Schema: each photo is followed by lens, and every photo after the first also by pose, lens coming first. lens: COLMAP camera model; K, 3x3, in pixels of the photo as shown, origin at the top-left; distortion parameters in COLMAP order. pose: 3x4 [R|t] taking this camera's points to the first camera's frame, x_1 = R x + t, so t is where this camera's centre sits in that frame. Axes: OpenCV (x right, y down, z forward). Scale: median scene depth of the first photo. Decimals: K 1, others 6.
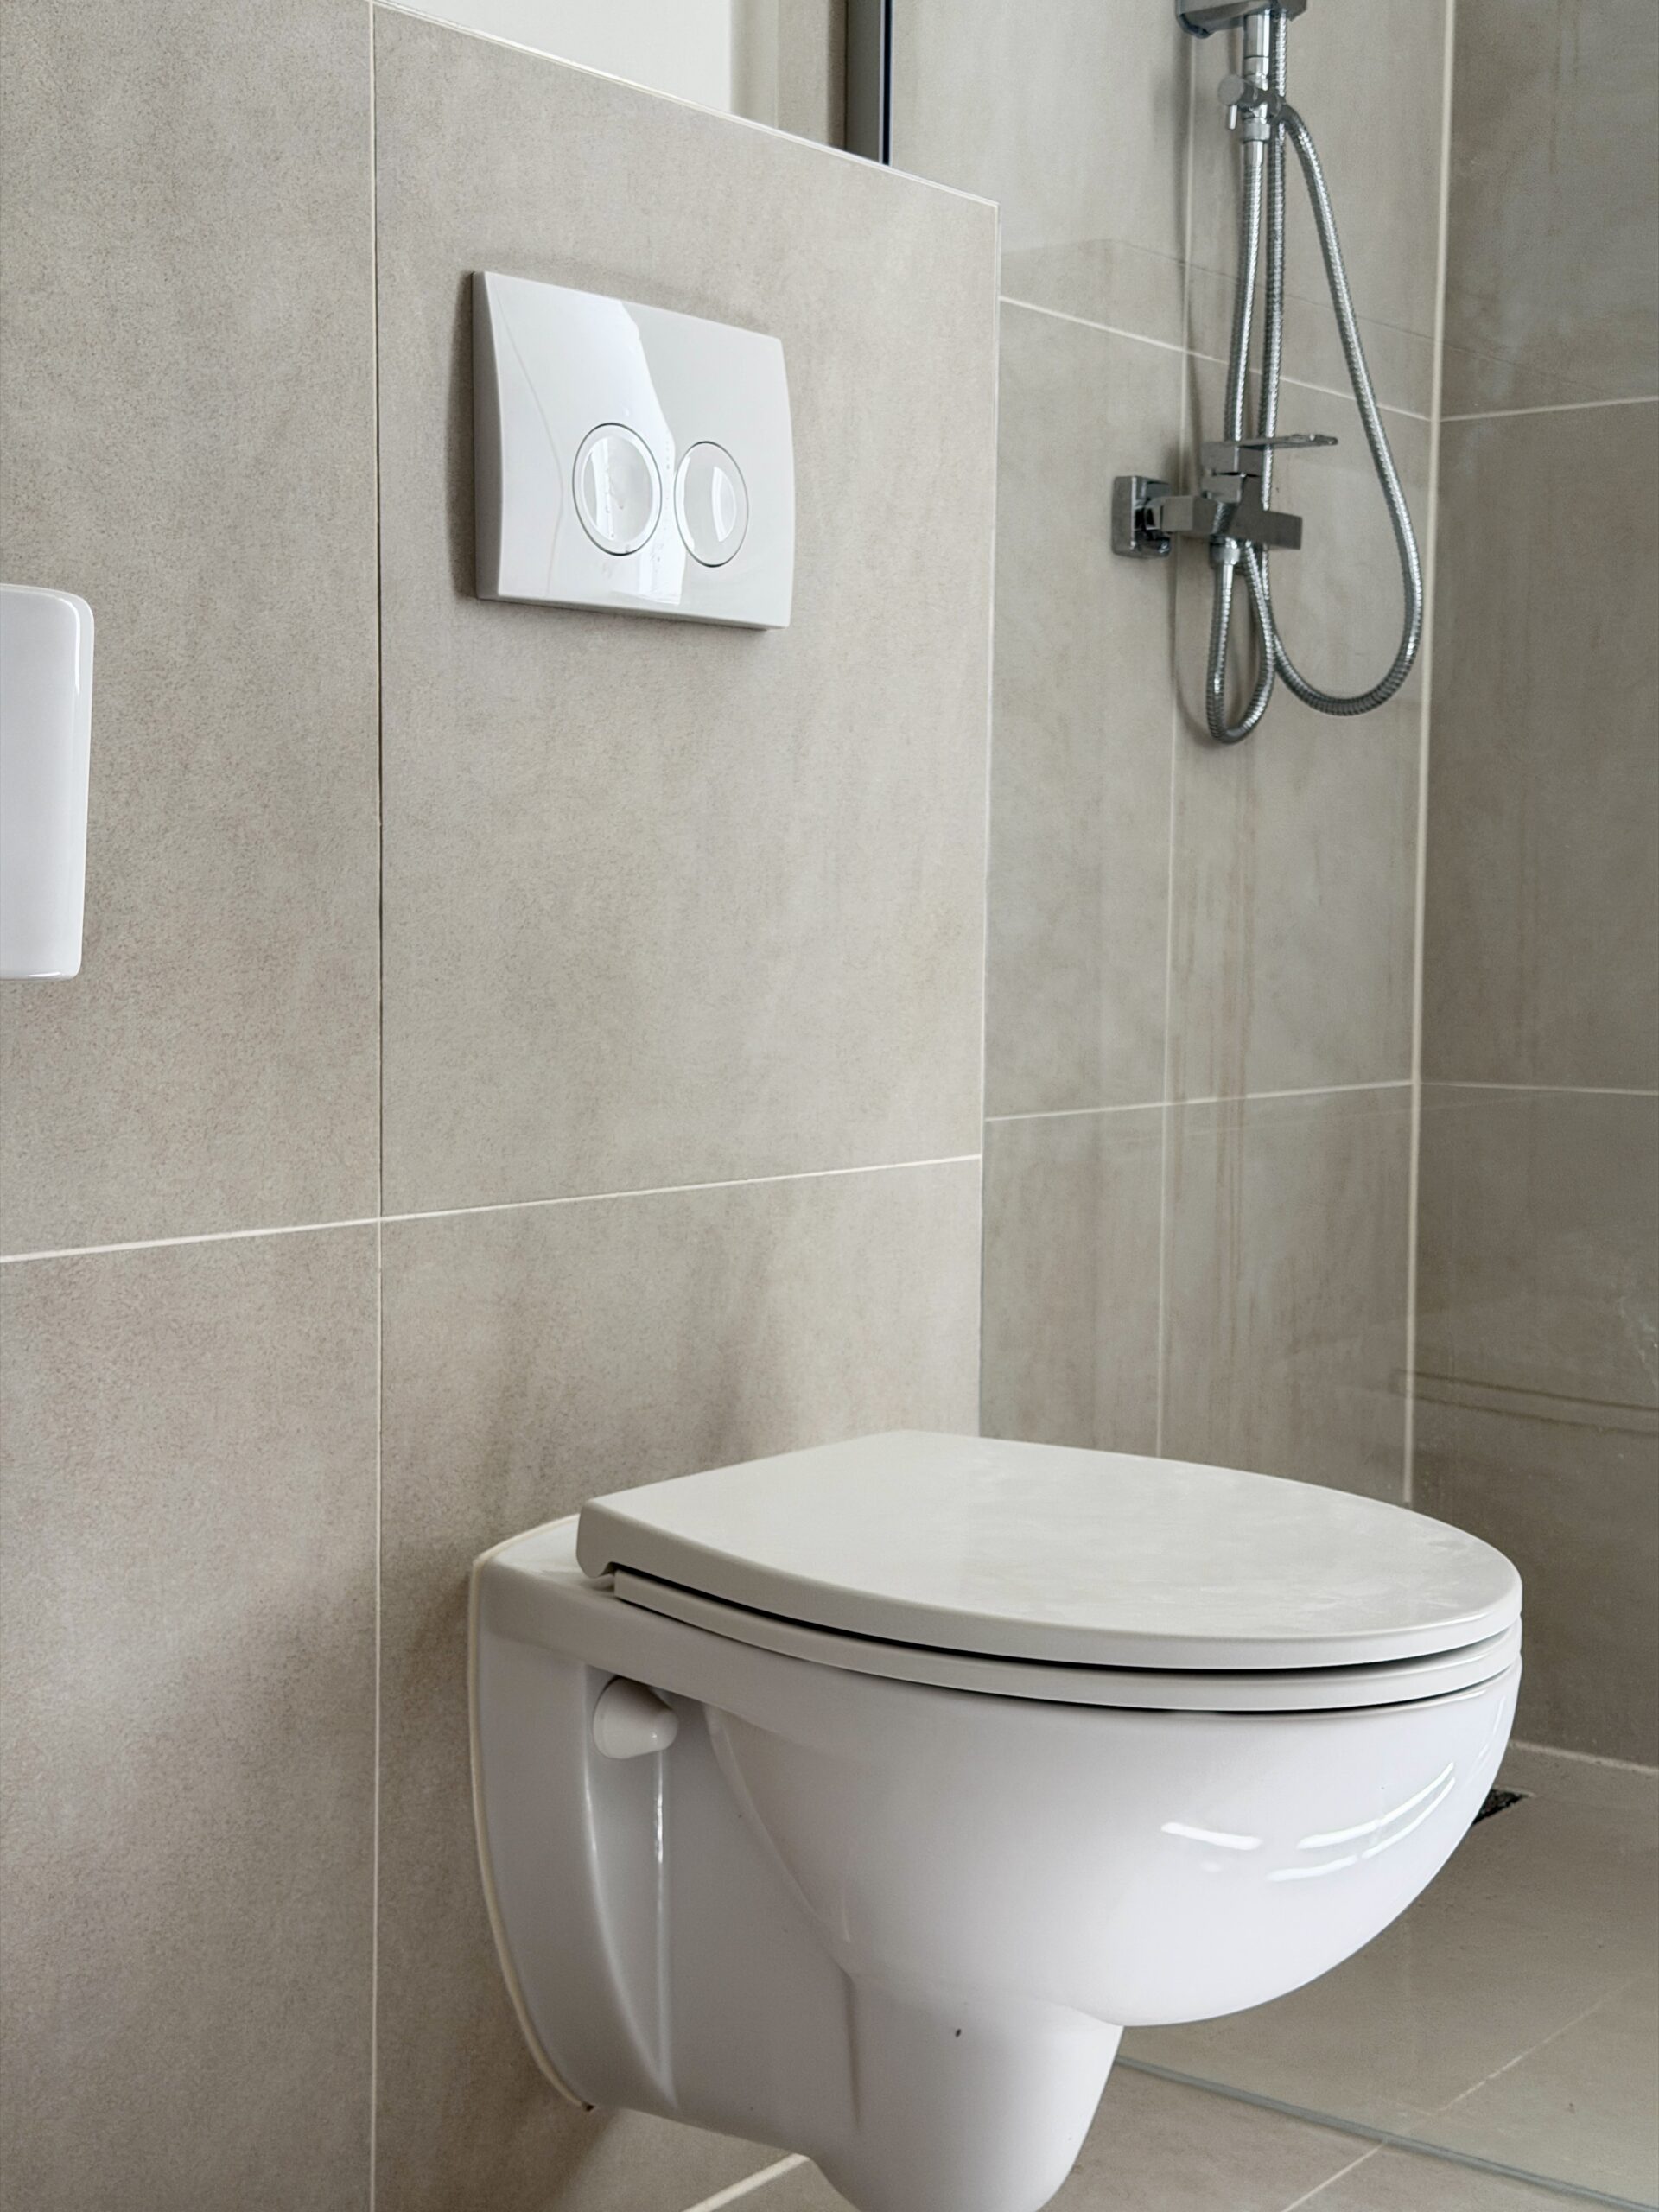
lens RADIAL K [[3057.5, 0, 829.5], [0, 3057.5, 1106.0], [0, 0, 1]] dist [0.181040, -0.001598]
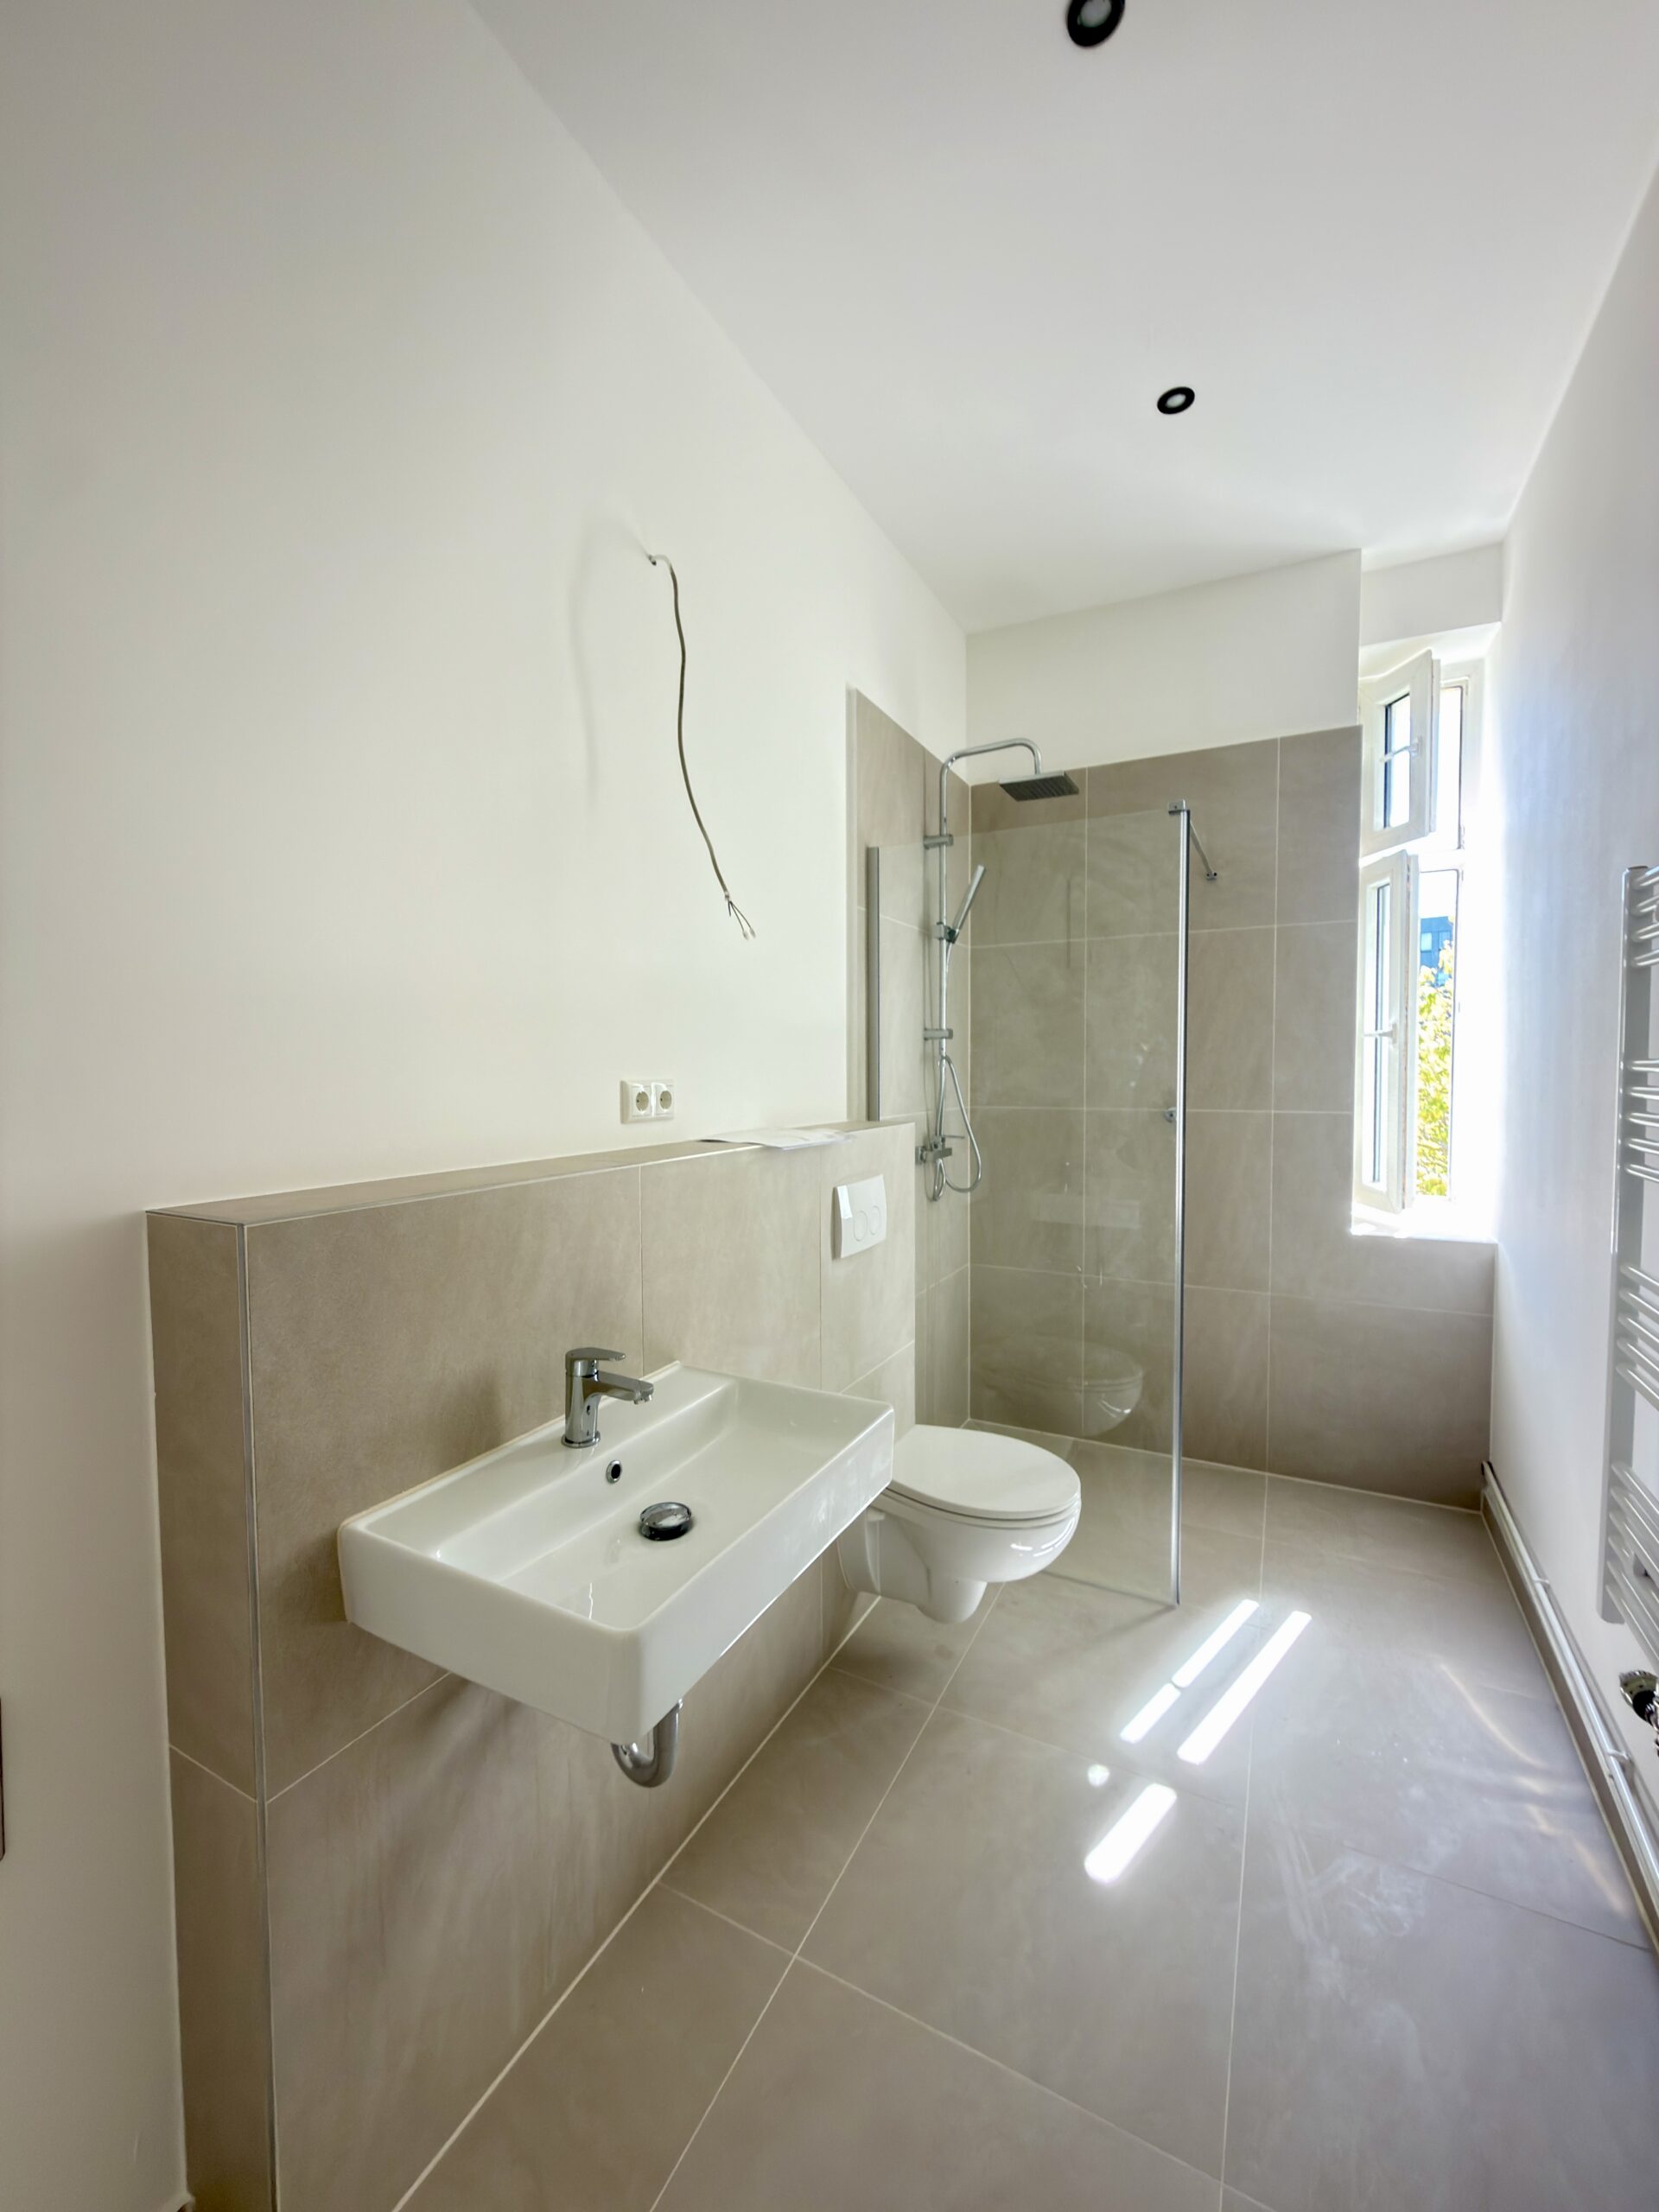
lens RADIAL K [[890.5, 0, 844.6], [0, 890.5, 1104.4], [0, 0, 1]] dist [-0.002706, -0.000262]
pose [[0.983510, -0.018545, 0.179903, -0.213970], [0.022057, 0.999603, -0.017539, -0.239981], [-0.179506, 0.021218, 0.983528, -0.168005]]
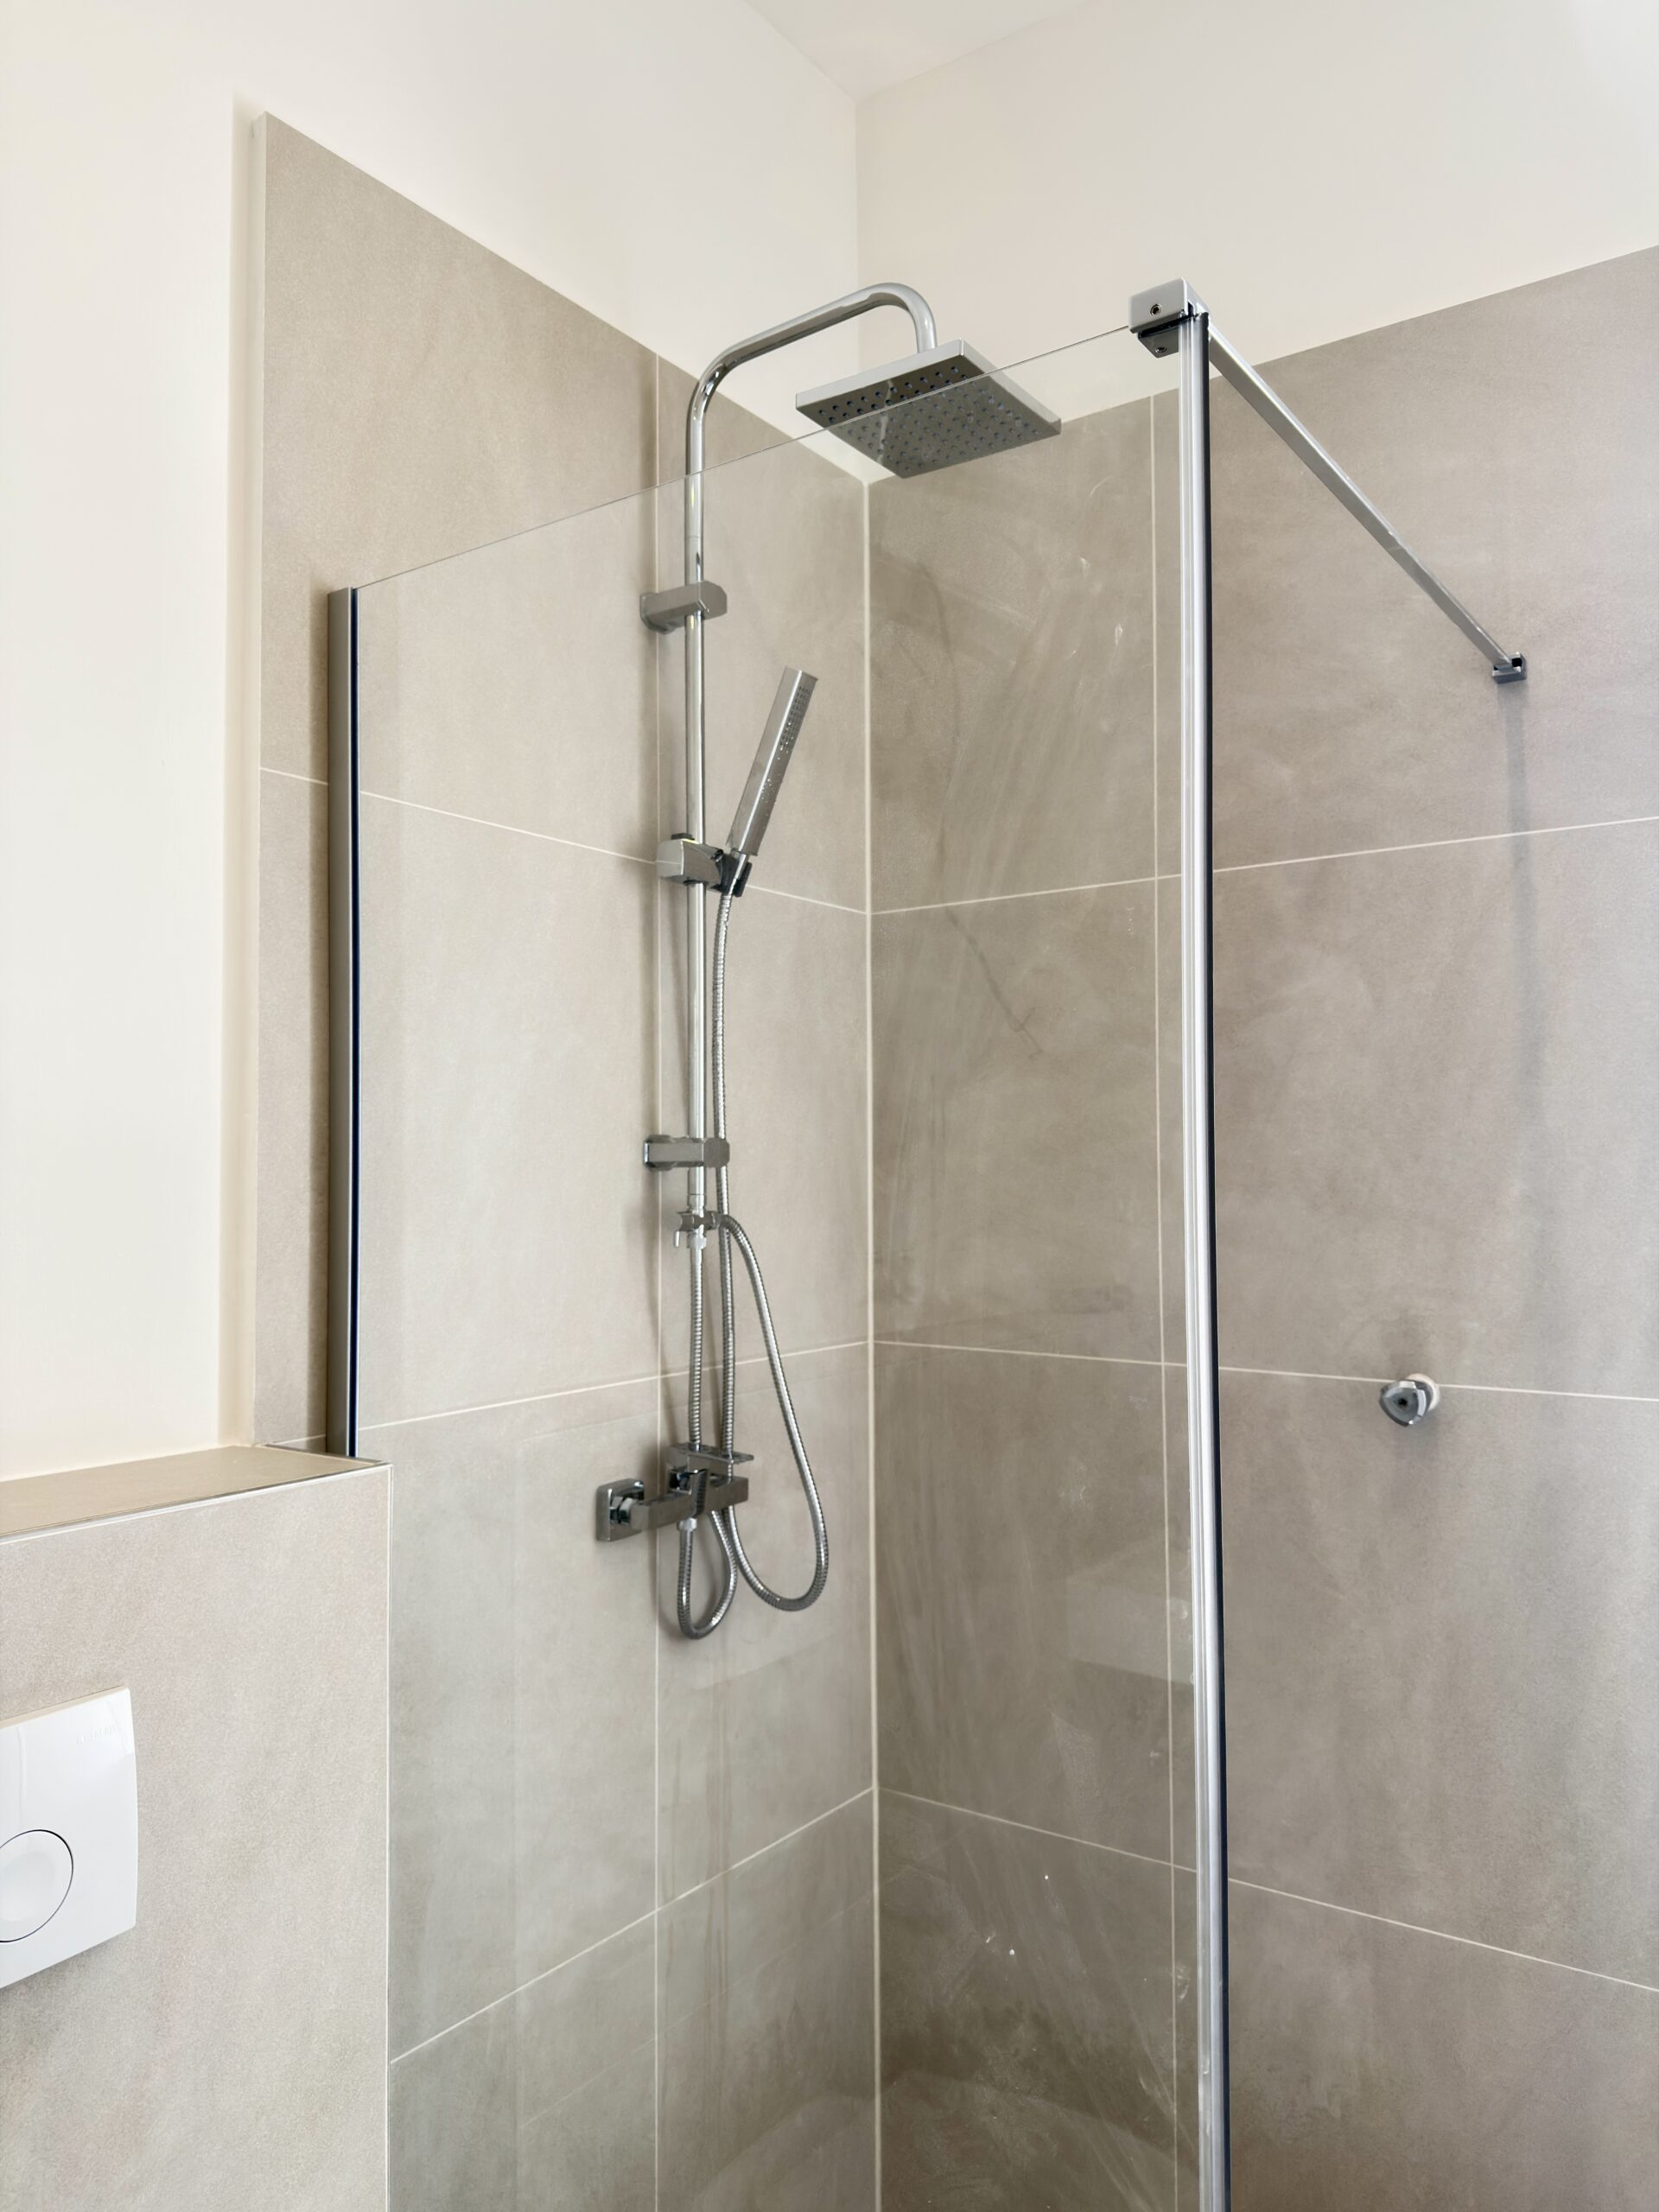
lens RADIAL K [[1561.8, 0, 862.0], [0, 1561.8, 1118.0], [0, 0, 1]] dist [0.142886, -0.190234]
pose [[0.998773, -0.013919, 0.047521, 0.179373], [0.018405, 0.995276, -0.095322, -0.297861], [-0.045969, 0.096080, 0.994312, 0.253276]]
